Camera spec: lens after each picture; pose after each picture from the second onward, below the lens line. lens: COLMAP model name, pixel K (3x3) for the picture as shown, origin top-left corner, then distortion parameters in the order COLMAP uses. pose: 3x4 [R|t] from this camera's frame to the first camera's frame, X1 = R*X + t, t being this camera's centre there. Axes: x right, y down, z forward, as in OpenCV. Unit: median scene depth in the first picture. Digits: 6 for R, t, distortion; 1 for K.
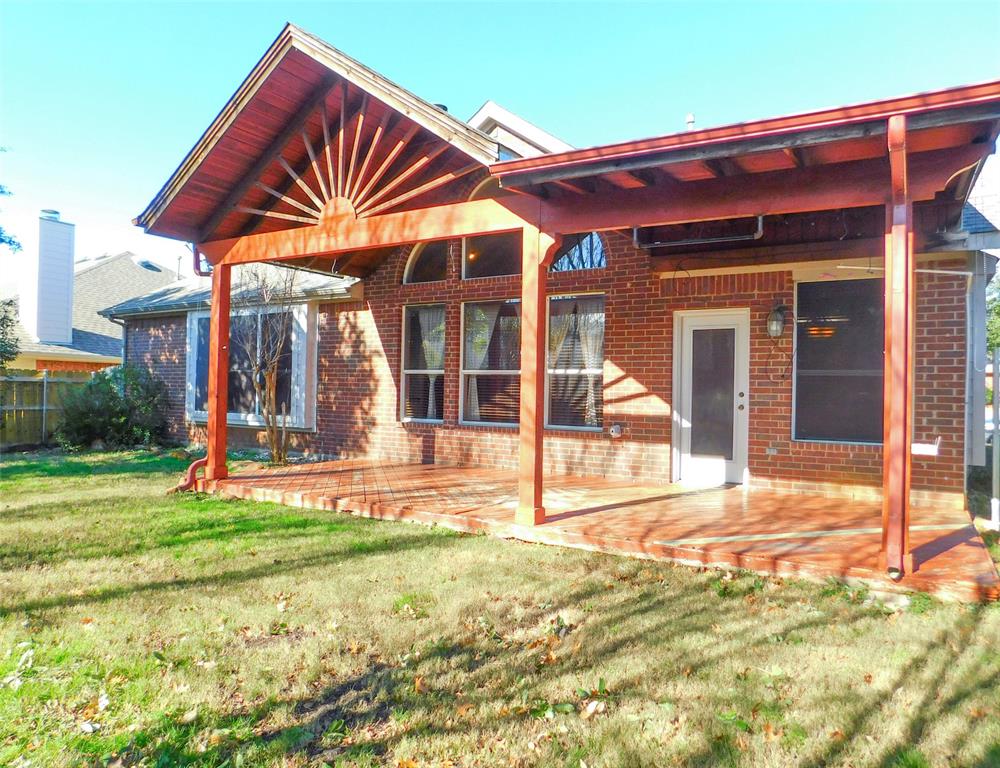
lens RADIAL K [[705.6, 0, 500.0], [0, 705.6, 384.0], [0, 0, 1]] dist [-0.009584, 0.000356]
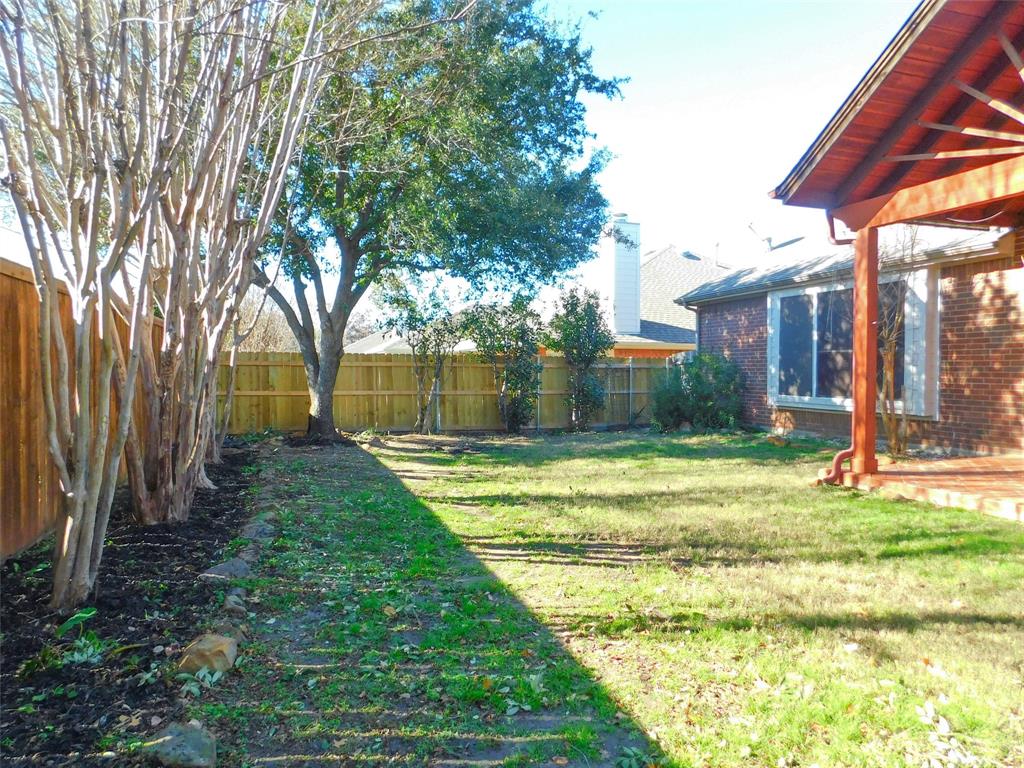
lens RADIAL K [[706.6, 0, 512.0], [0, 706.6, 384.0], [0, 0, 1]] dist [-0.000736, 0.000959]
pose [[0.780020, -0.006574, -0.625720, -0.136350], [0.021297, 0.999644, 0.016045, 0.000171], [0.625392, -0.025841, 0.779883, 0.027811]]
